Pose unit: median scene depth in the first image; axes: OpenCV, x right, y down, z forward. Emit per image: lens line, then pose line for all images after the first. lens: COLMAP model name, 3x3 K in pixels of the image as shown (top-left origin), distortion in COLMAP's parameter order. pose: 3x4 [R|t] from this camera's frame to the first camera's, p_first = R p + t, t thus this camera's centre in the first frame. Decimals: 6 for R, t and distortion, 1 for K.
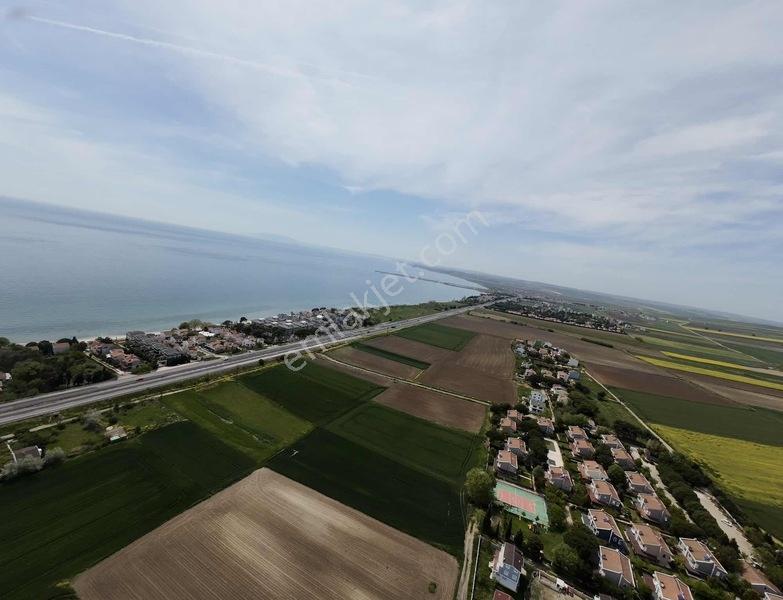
lens RADIAL K [[313.8, 0, 391.3], [0, 313.8, 301.8], [0, 0, 1]] dist [-0.001005, 0.000235]
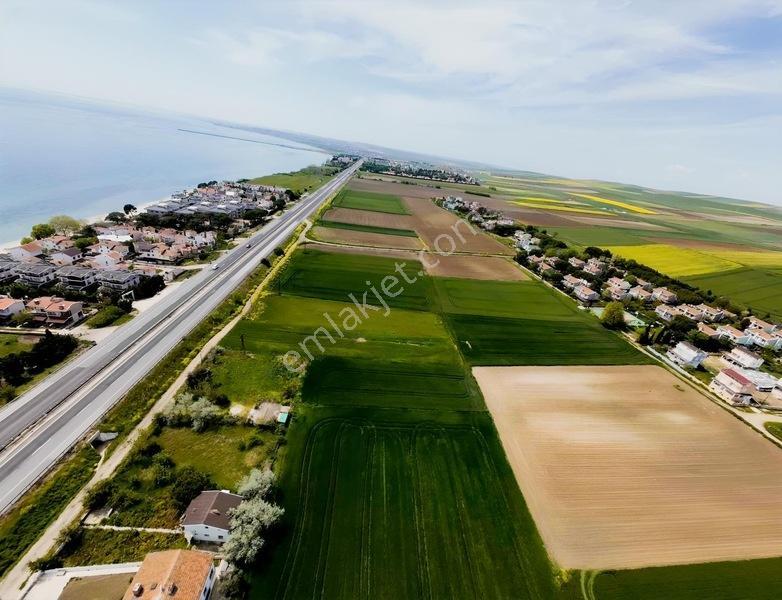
lens RADIAL K [[313.4, 0, 390.8], [0, 313.4, 301.8], [0, 0, 1]] dist [-0.001005, 0.000235]
pose [[0.850270, -0.262020, 0.456494, -0.568706], [0.062634, 0.911492, 0.406521, 0.009058], [-0.522607, -0.317060, 0.791426, 0.311220]]
